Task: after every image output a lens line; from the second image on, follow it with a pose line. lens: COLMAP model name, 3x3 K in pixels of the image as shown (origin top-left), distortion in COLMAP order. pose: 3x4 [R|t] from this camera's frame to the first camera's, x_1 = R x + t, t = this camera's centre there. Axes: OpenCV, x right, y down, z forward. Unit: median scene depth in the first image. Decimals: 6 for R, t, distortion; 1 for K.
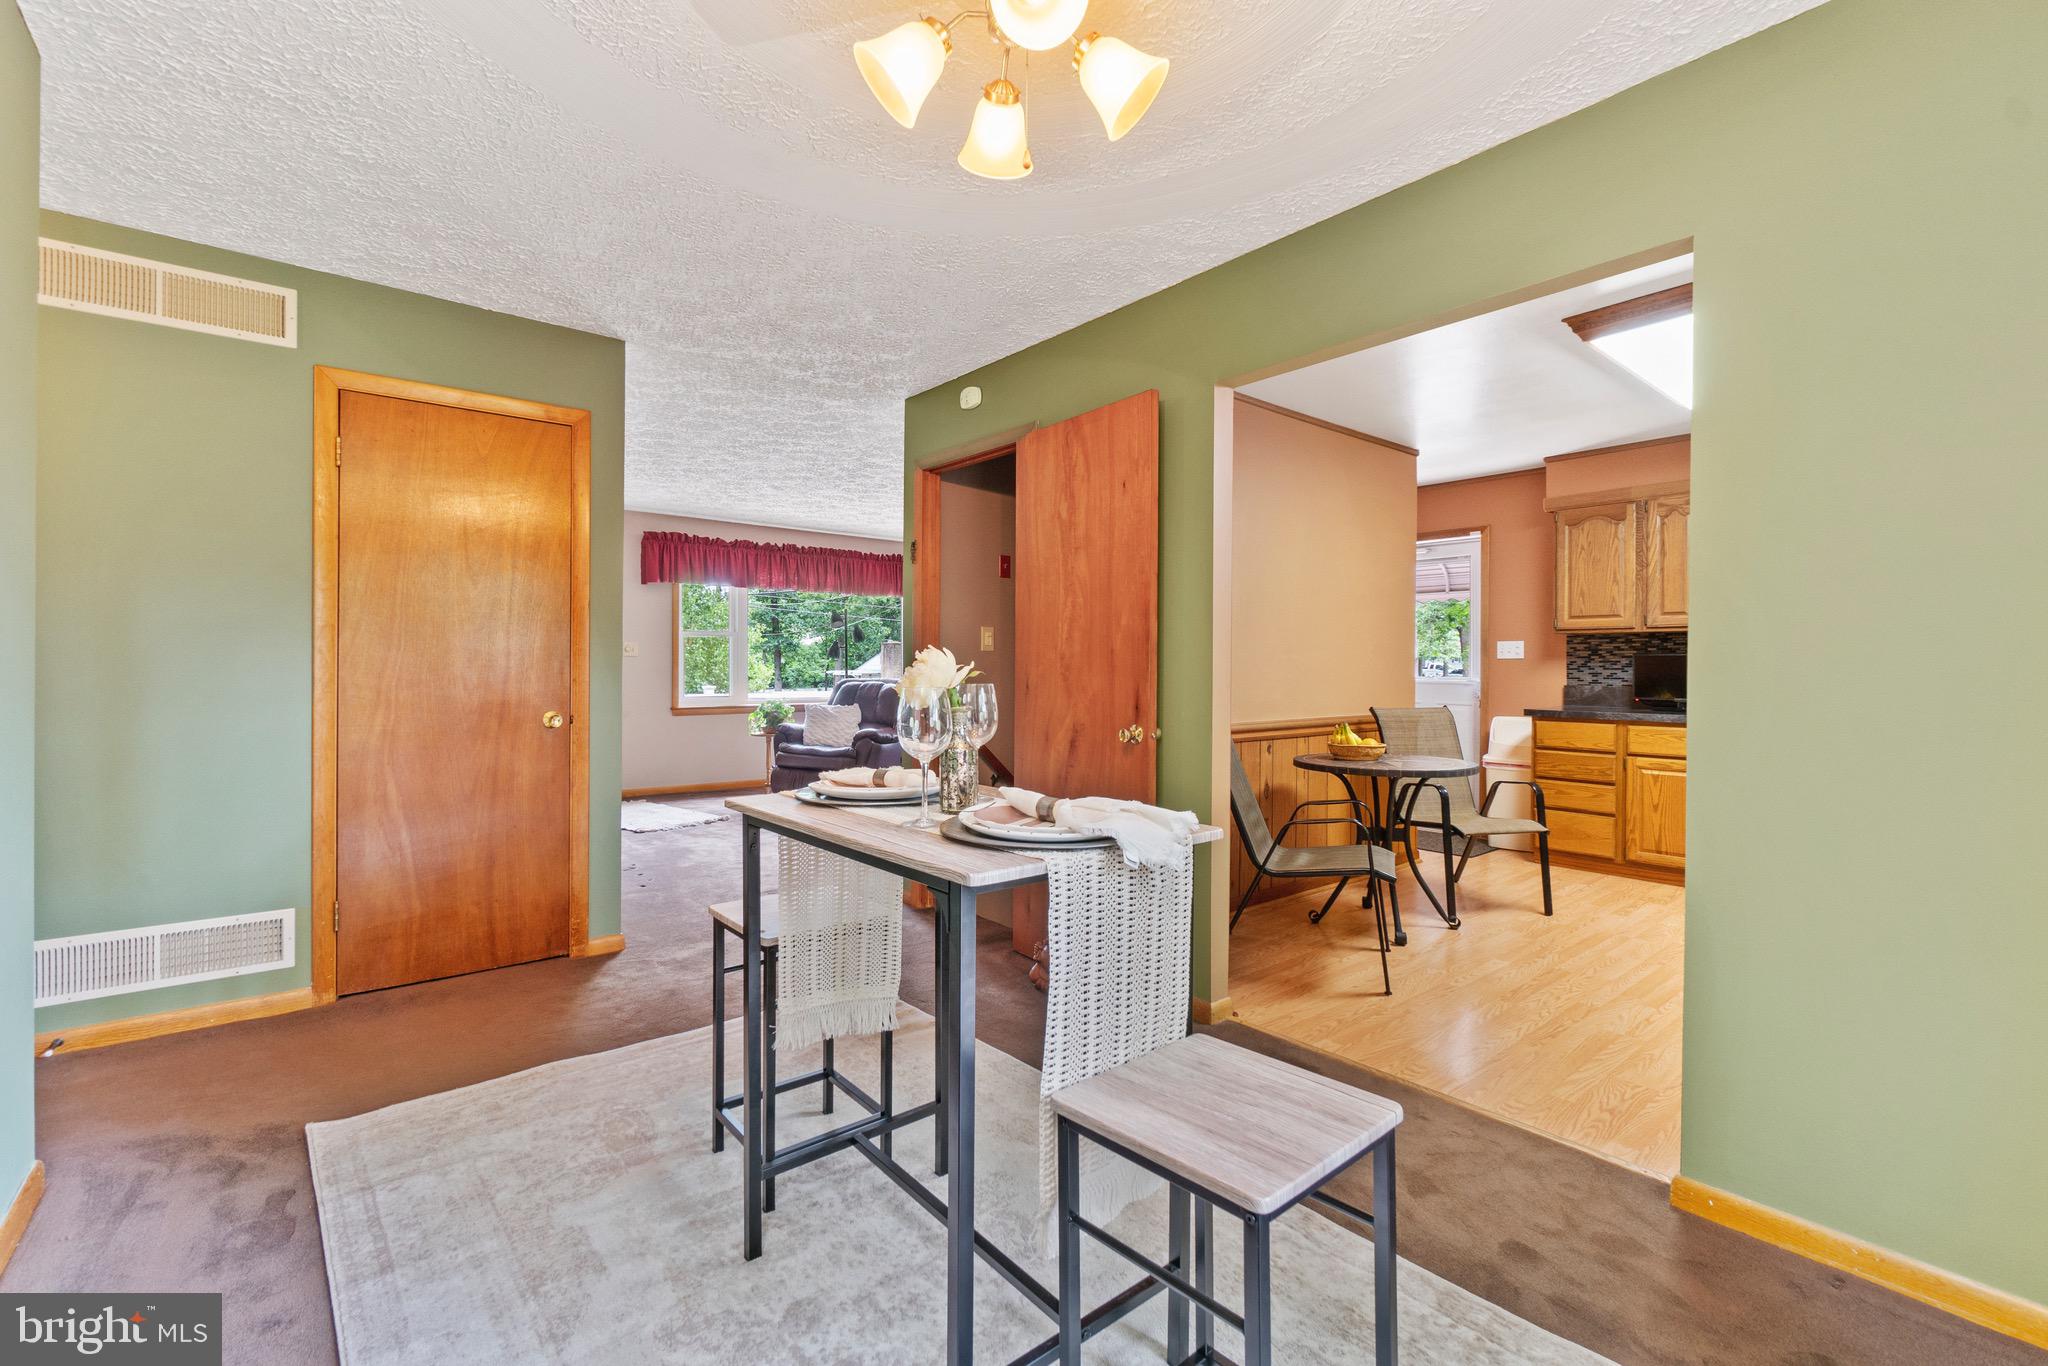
lens RADIAL K [[884.0, 0, 1015.3], [0, 884.0, 674.7], [0, 0, 1]] dist [-0.004659, -0.000894]
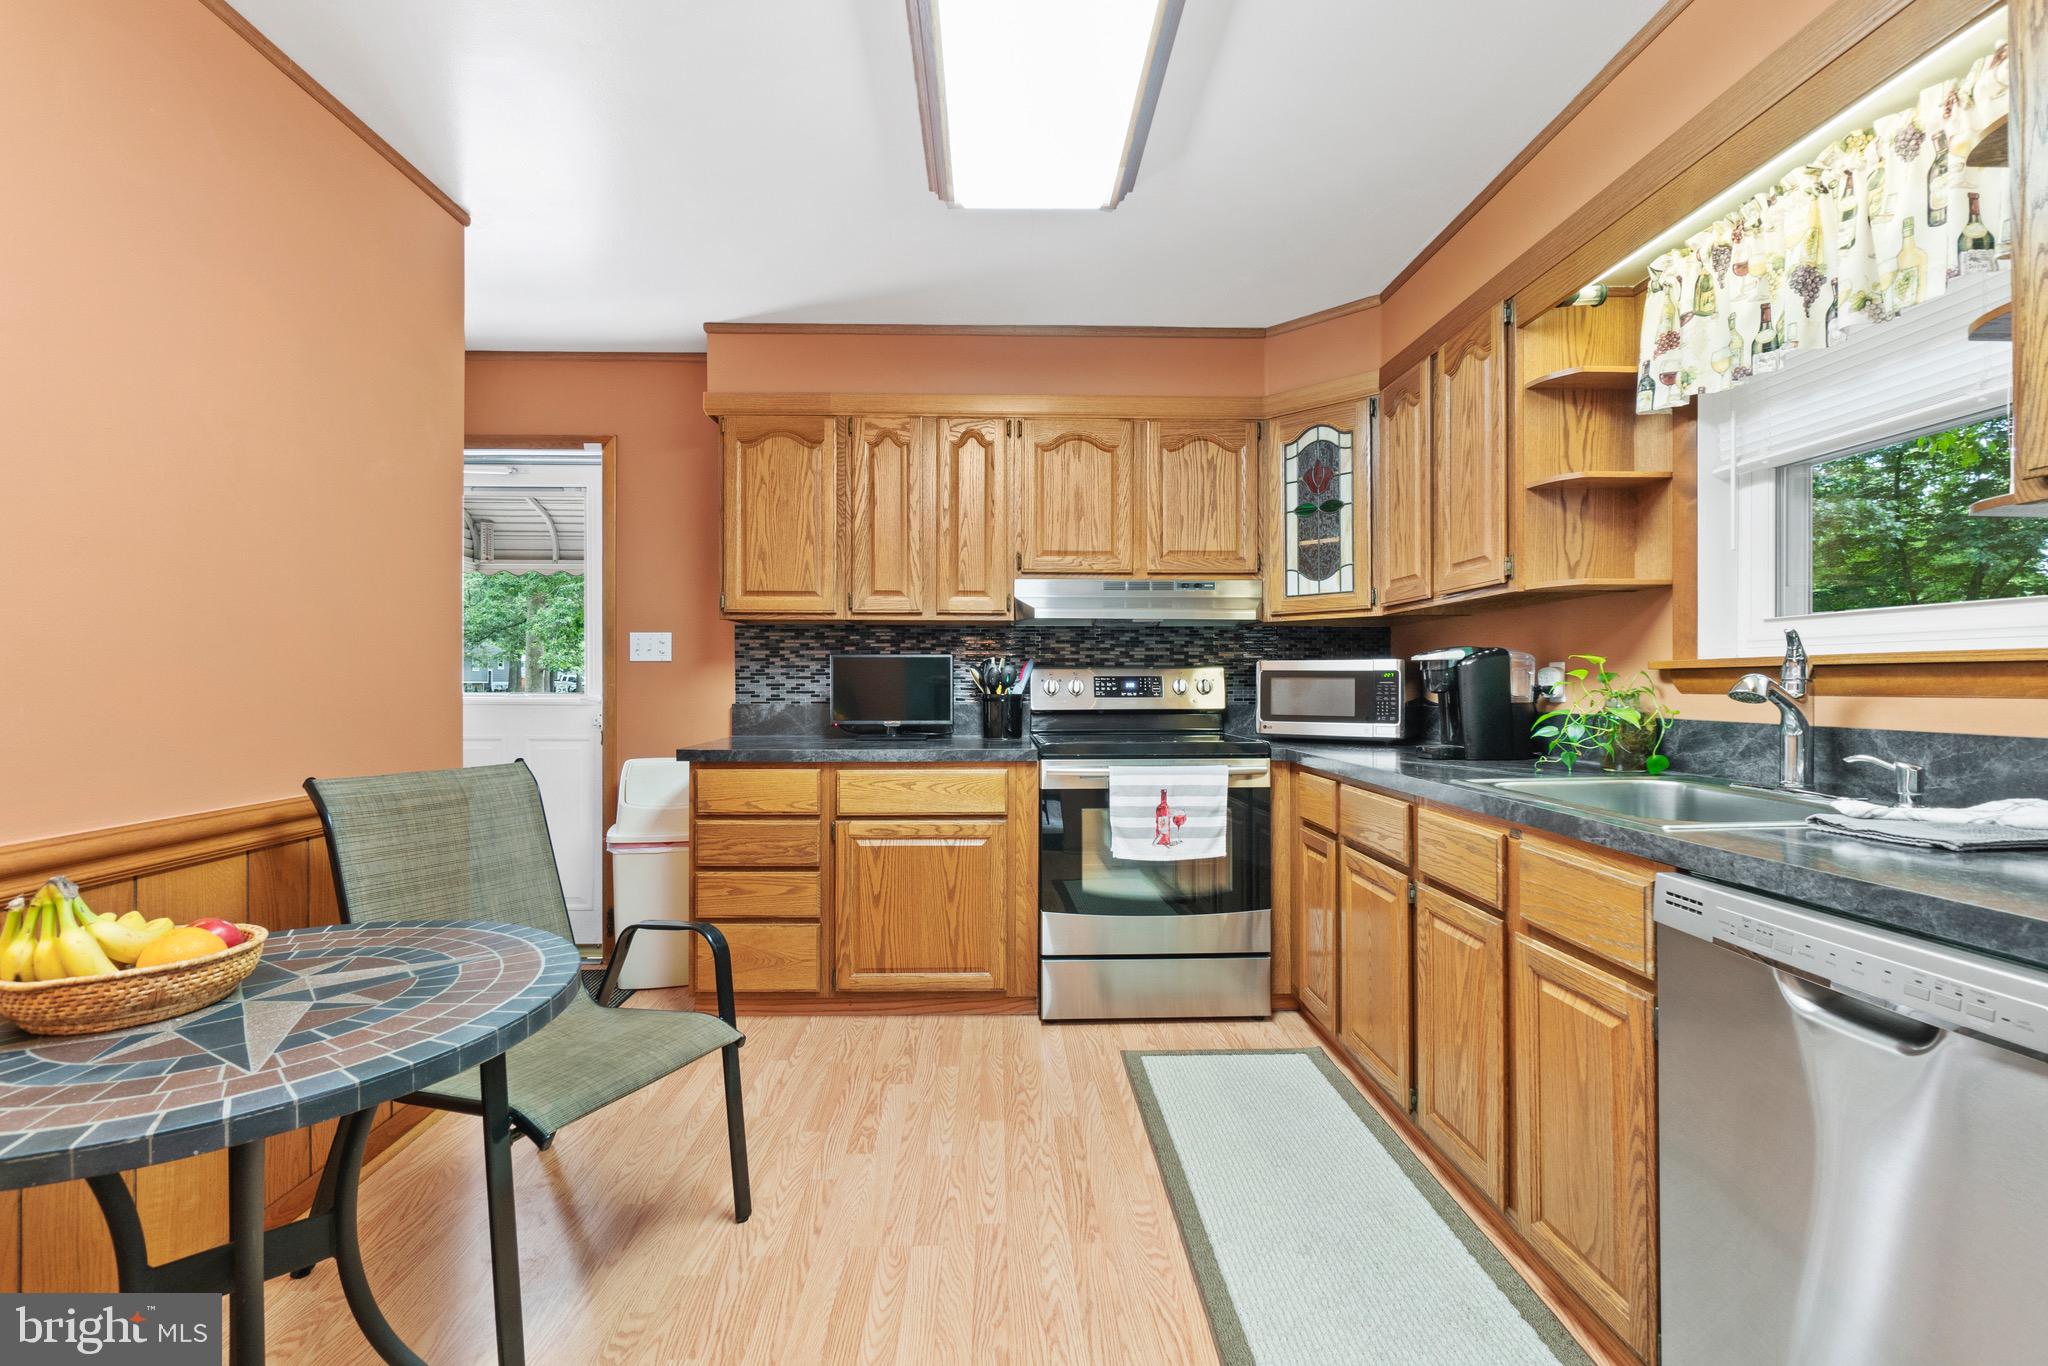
lens RADIAL K [[884.0, 0, 1017.0], [0, 884.0, 682.4], [0, 0, 1]] dist [-0.004659, -0.000894]
pose [[0.612014, -0.002294, 0.790844, 0.273874], [0.006835, 0.999974, -0.002388, -0.000282], [-0.790818, 0.006867, 0.612013, 0.501054]]
